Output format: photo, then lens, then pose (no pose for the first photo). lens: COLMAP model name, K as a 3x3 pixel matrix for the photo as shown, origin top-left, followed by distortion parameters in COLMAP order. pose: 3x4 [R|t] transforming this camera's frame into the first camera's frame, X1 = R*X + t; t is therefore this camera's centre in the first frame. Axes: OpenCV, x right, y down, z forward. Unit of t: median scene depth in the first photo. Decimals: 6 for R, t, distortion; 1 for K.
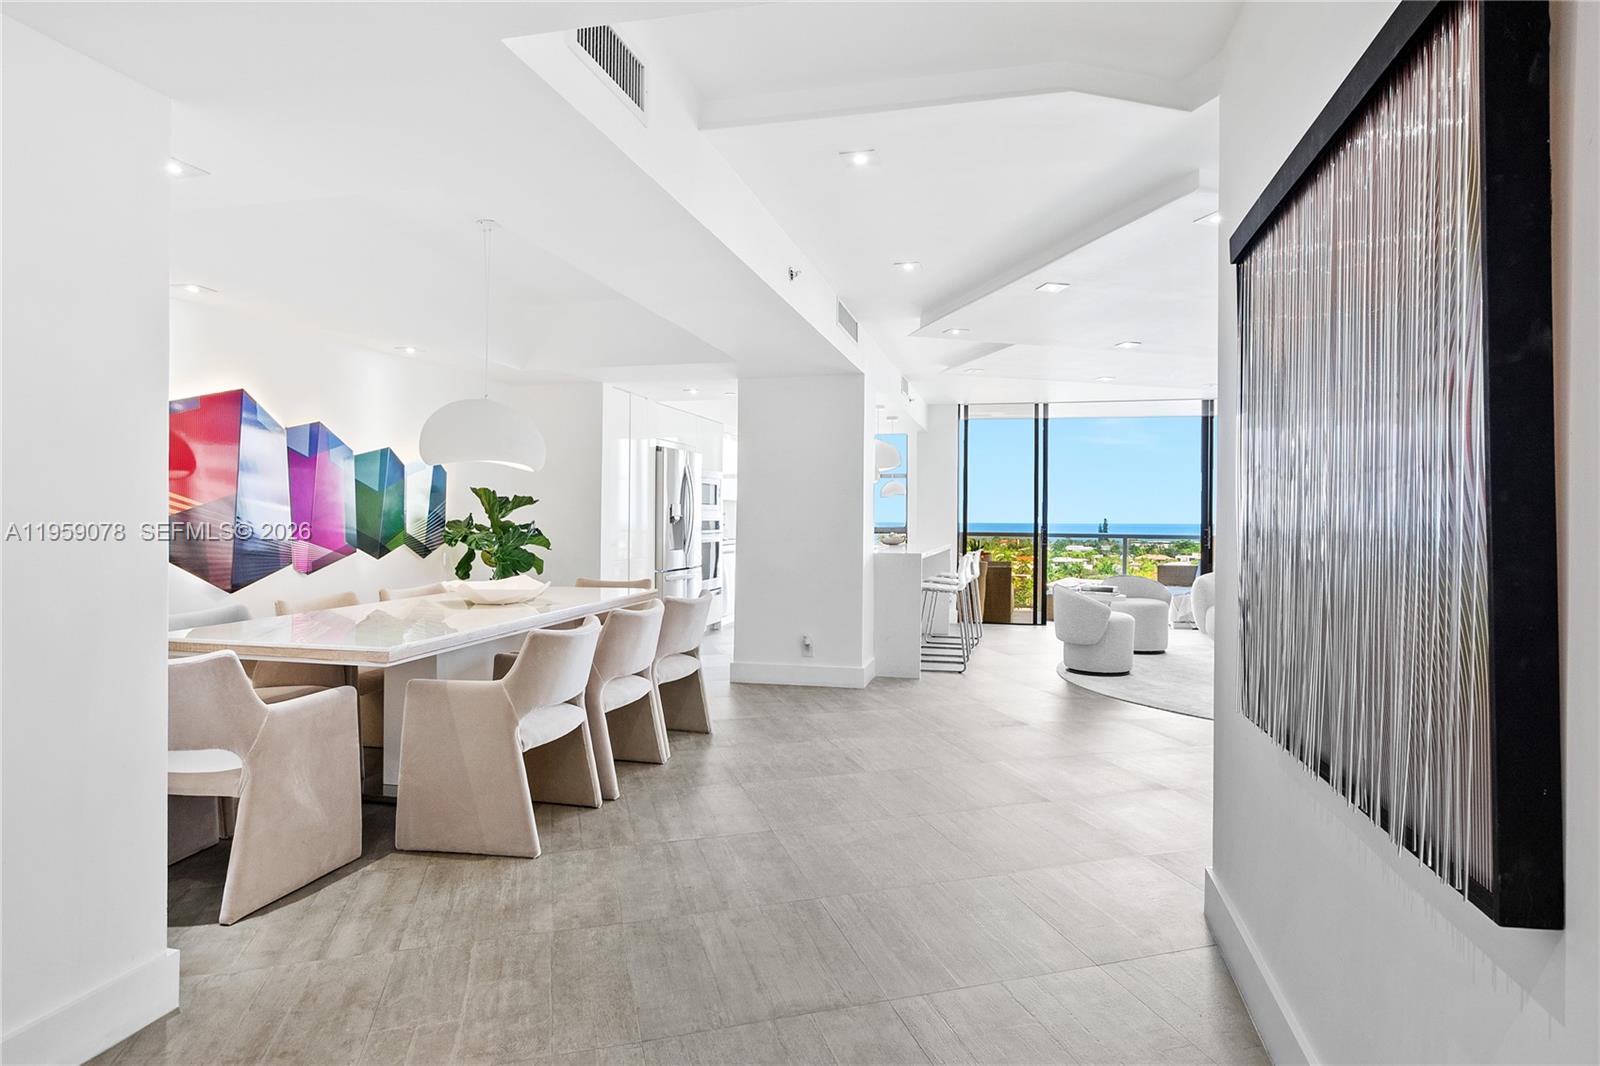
lens RADIAL K [[859.4, 0, 803.5], [0, 859.4, 537.0], [0, 0, 1]] dist [0.002355, 0.000095]
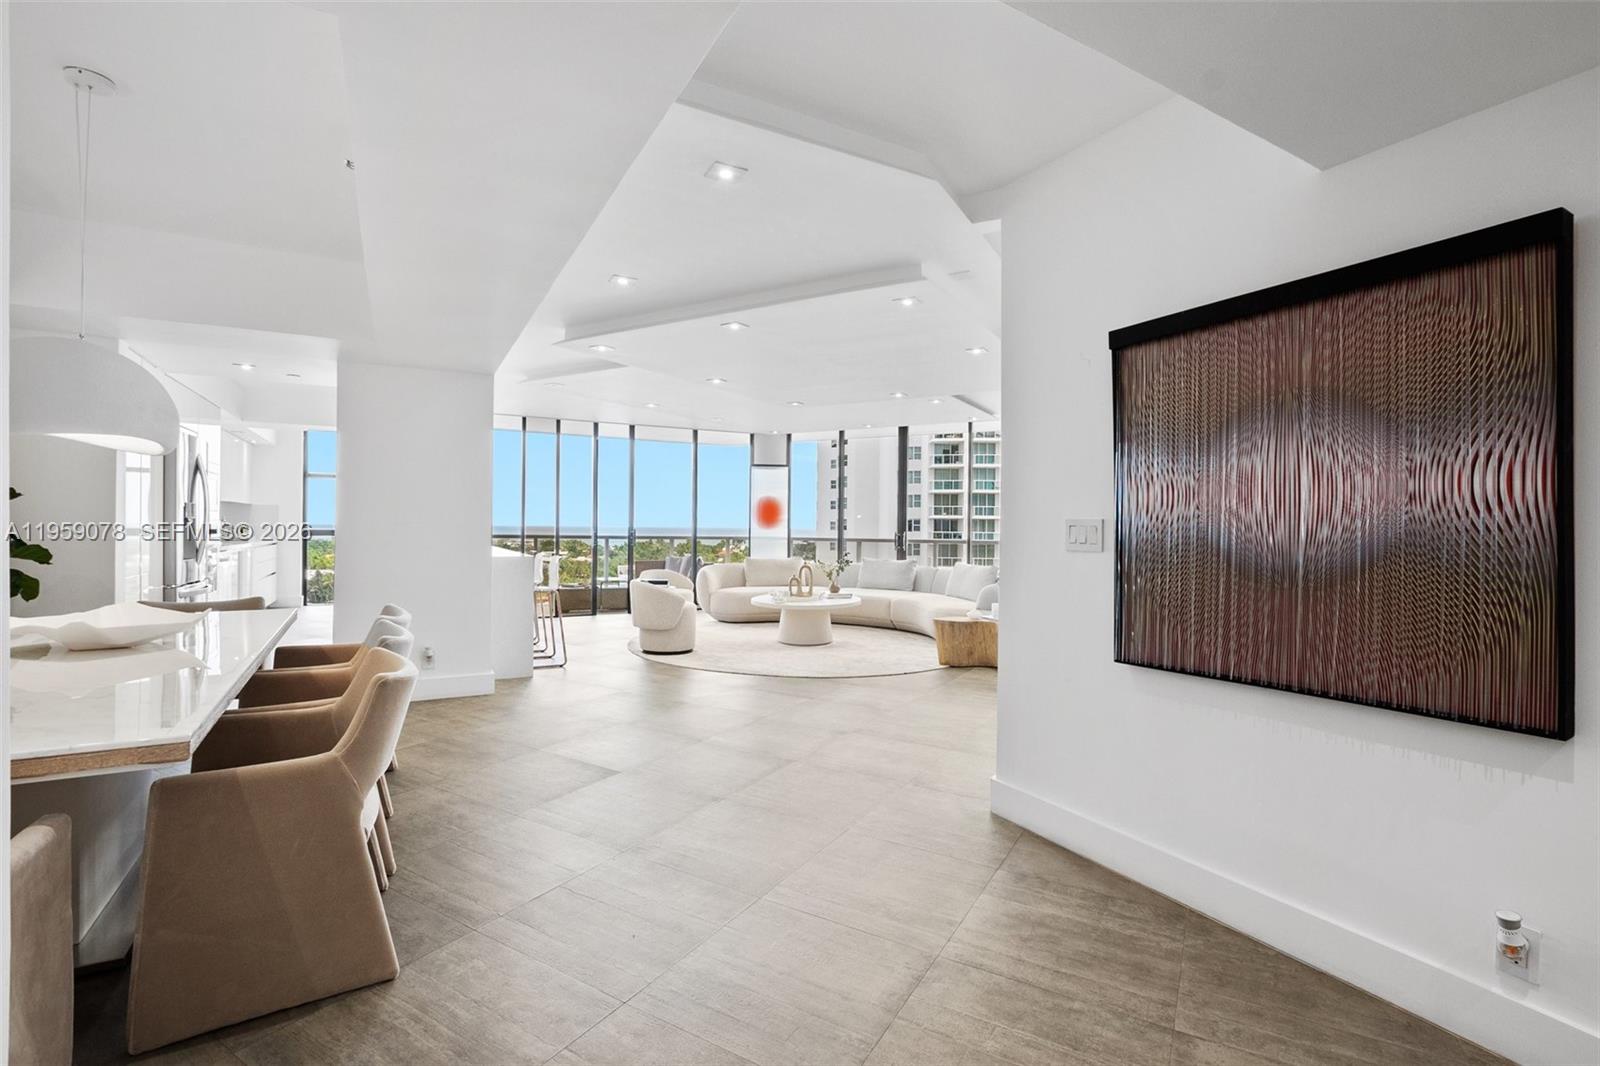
lens RADIAL K [[732.0, 0, 788.4], [0, 732.0, 543.5], [0, 0, 1]] dist [-0.004087, -0.000581]
pose [[0.744003, -0.013628, 0.668038, -0.179566], [0.007127, 0.999897, 0.012460, -0.003625], [-0.668139, -0.004509, 0.744023, 0.113186]]
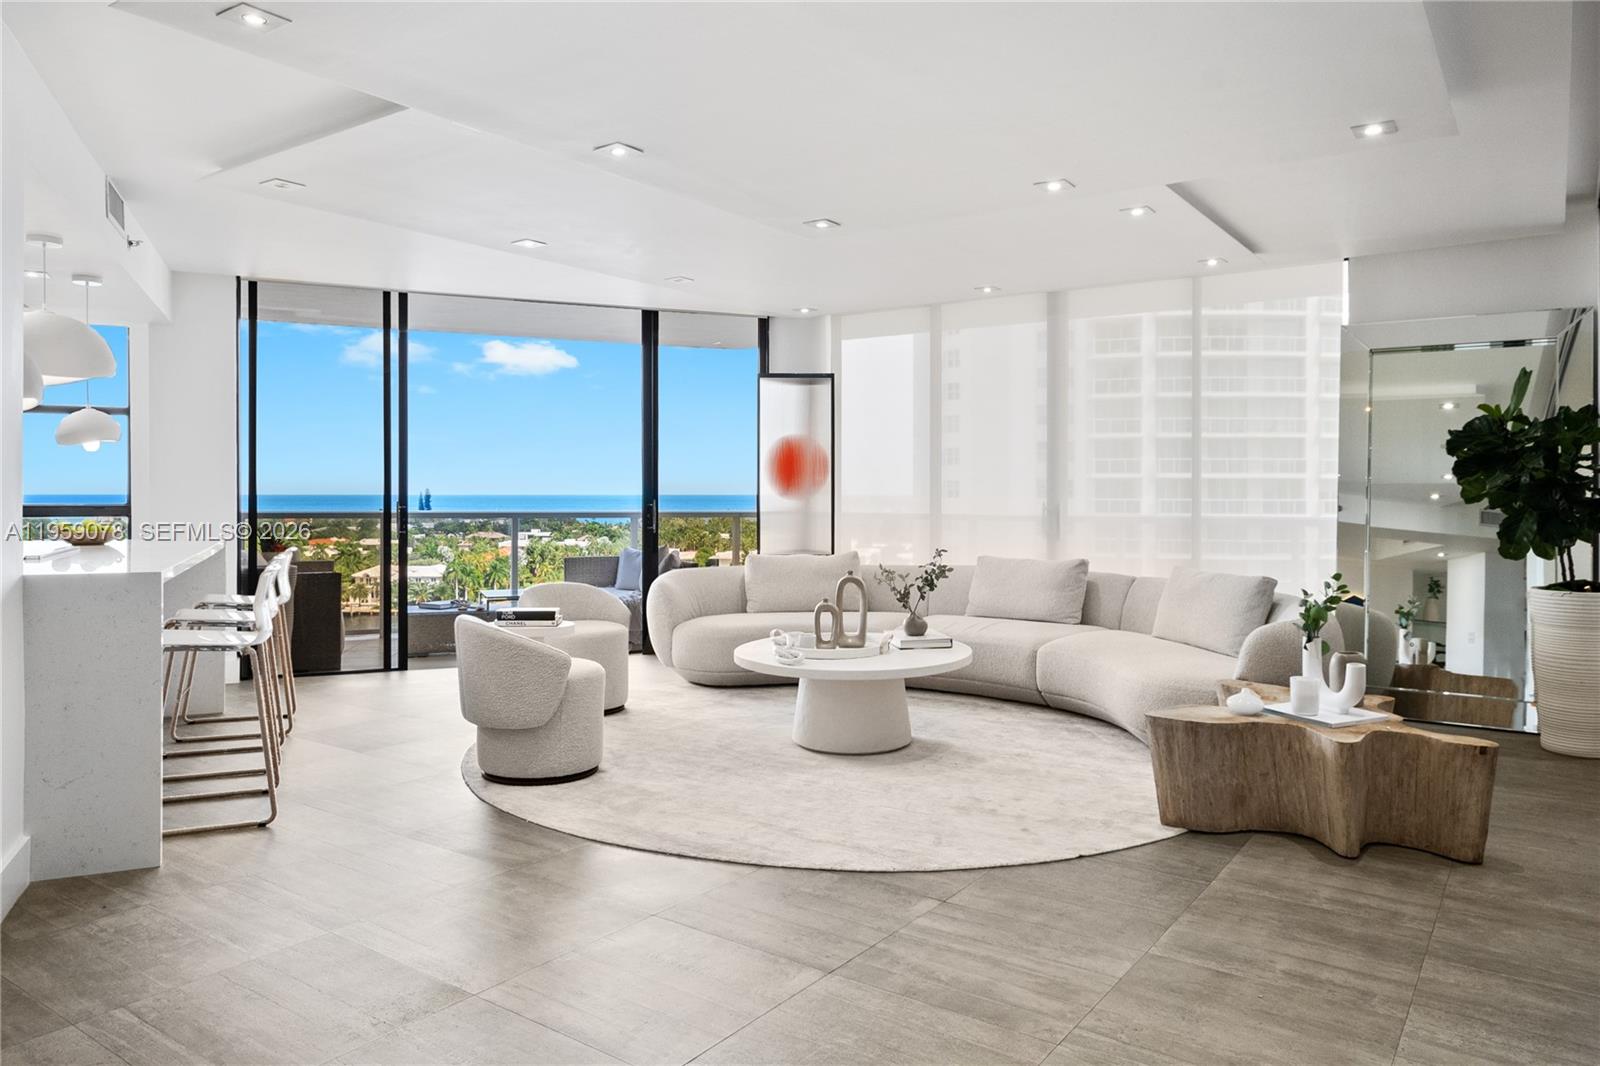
lens RADIAL K [[1085.6, 0, 816.9], [0, 1085.6, 499.1], [0, 0, 1]] dist [-0.007527, 0.004046]
pose [[0.777253, -0.006702, 0.629153, 0.043103], [0.013710, 0.999886, -0.006286, -0.006326], [-0.629039, 0.013511, 0.777256, 0.308746]]
